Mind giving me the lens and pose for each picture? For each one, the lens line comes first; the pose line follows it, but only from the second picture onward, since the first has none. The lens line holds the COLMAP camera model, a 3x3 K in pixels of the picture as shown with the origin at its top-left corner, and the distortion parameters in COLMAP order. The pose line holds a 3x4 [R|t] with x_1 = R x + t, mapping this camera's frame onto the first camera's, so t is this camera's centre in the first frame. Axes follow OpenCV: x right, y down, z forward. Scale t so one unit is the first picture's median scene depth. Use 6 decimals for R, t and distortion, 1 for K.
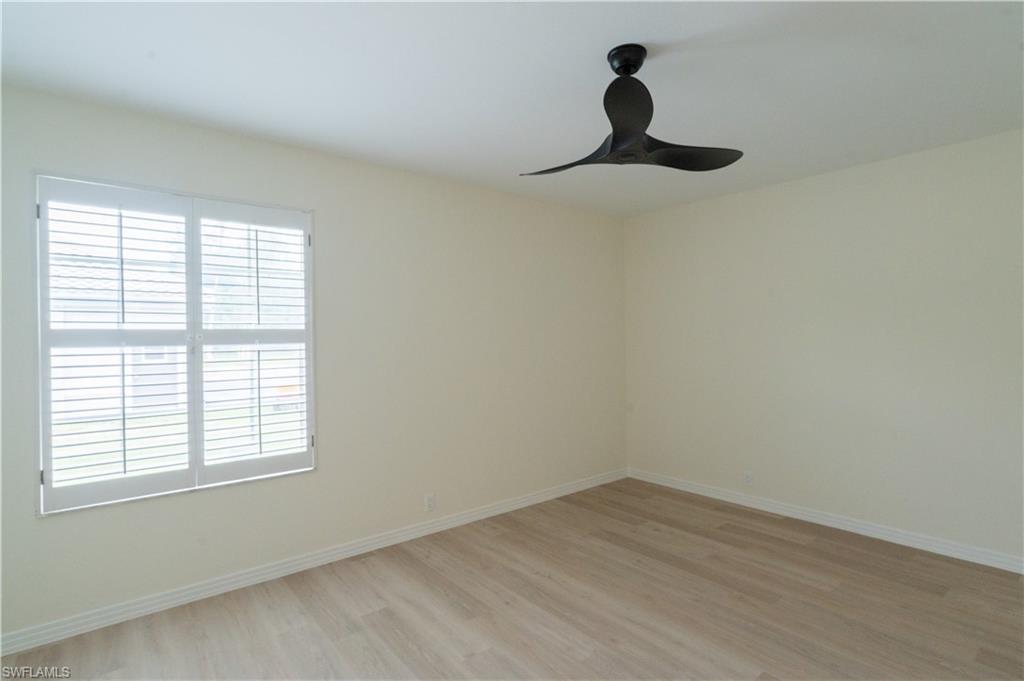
lens RADIAL K [[520.6, 0, 512.0], [0, 520.6, 340.5], [0, 0, 1]] dist [-0.006421, -0.000847]
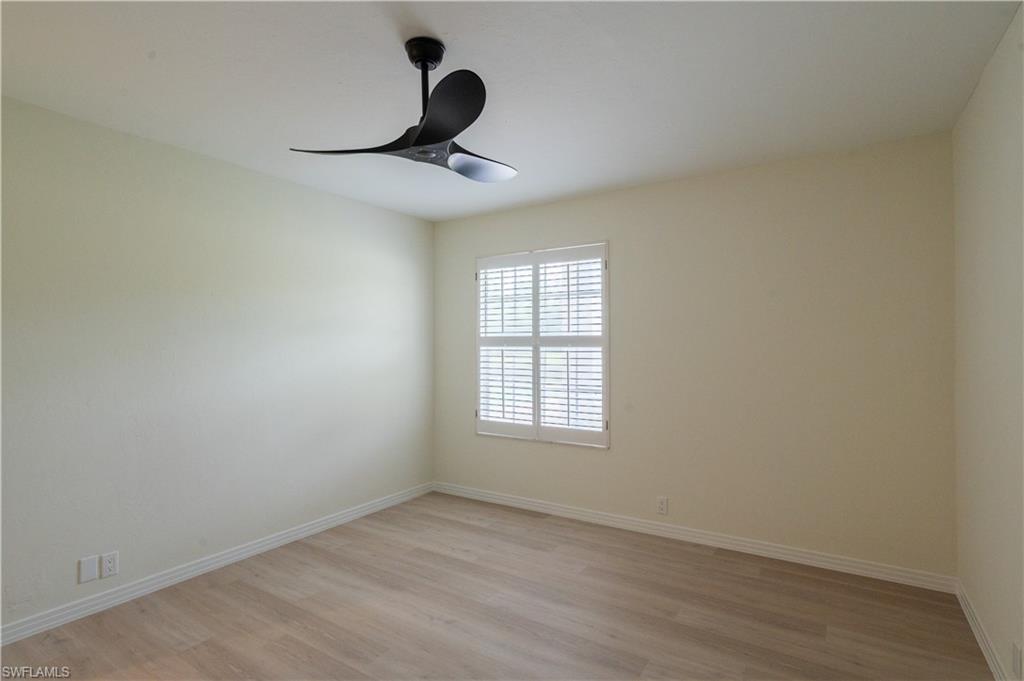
lens RADIAL K [[520.6, 0, 512.0], [0, 520.6, 340.5], [0, 0, 1]] dist [-0.006421, -0.000847]
pose [[0.270519, 0.007544, -0.962685, 0.782854], [-0.013309, 0.999903, 0.004095, -0.012346], [0.962622, 0.011705, 0.270594, 0.457970]]
